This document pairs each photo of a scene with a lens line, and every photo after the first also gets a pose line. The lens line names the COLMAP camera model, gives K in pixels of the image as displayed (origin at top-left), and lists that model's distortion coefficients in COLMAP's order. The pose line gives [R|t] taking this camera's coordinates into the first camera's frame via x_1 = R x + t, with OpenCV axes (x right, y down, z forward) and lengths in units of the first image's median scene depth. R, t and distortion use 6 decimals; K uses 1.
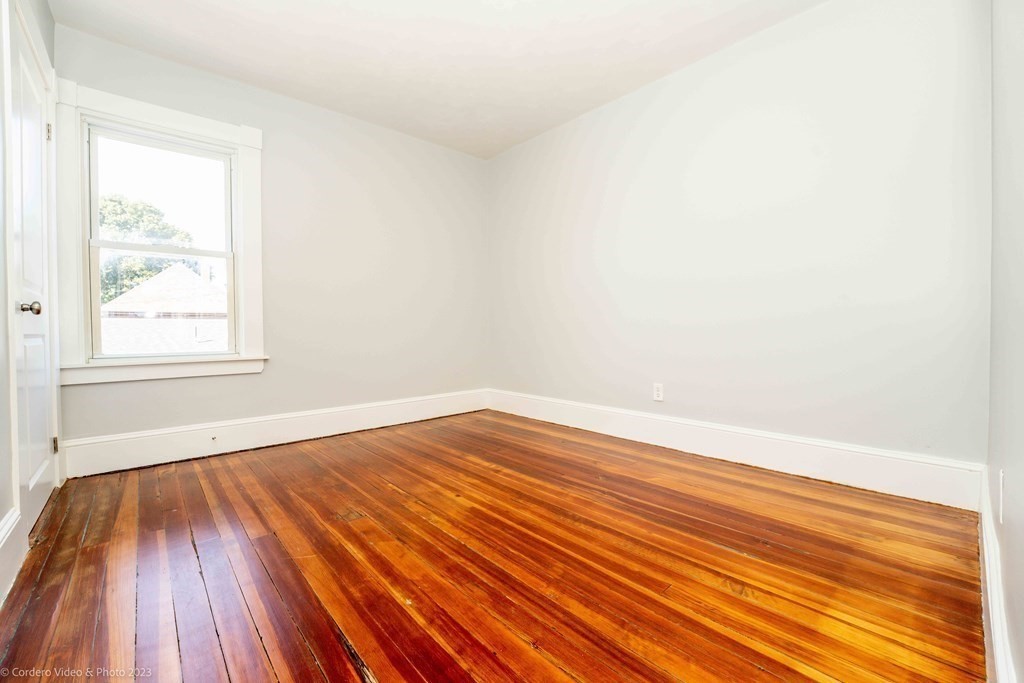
lens RADIAL K [[416.3, 0, 512.0], [0, 416.3, 341.5], [0, 0, 1]] dist [-0.024465, 0.000546]
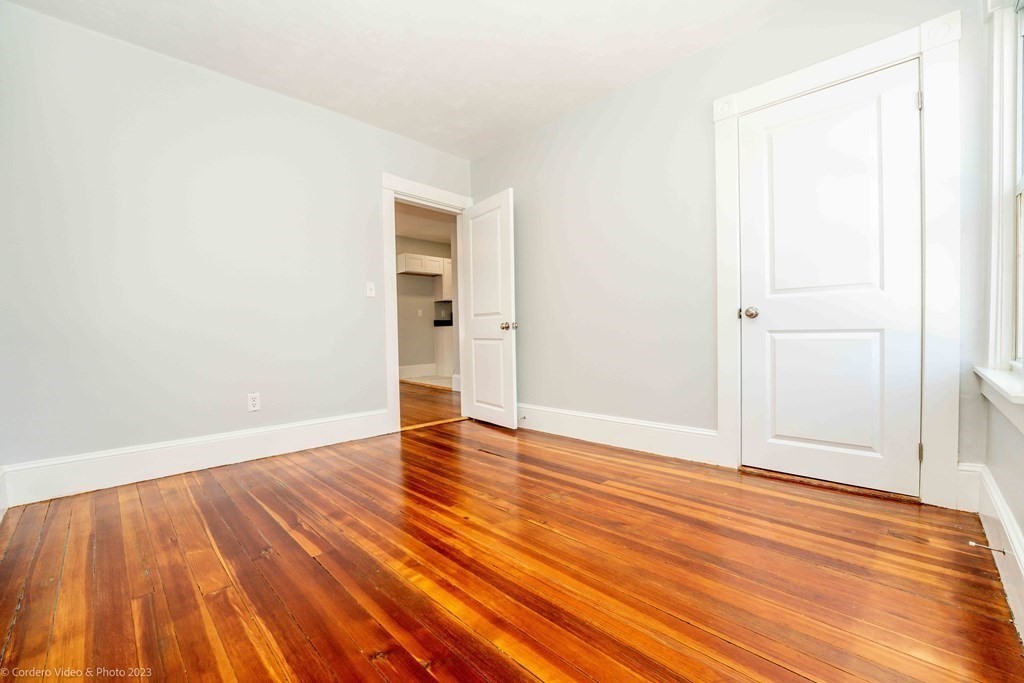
lens RADIAL K [[416.3, 0, 512.0], [0, 416.3, 341.5], [0, 0, 1]] dist [-0.024465, 0.000546]
pose [[-0.998063, 0.028788, -0.055145, -0.200862], [0.026186, 0.998535, 0.047351, -0.058611], [0.056427, 0.045815, -0.997355, 1.988658]]
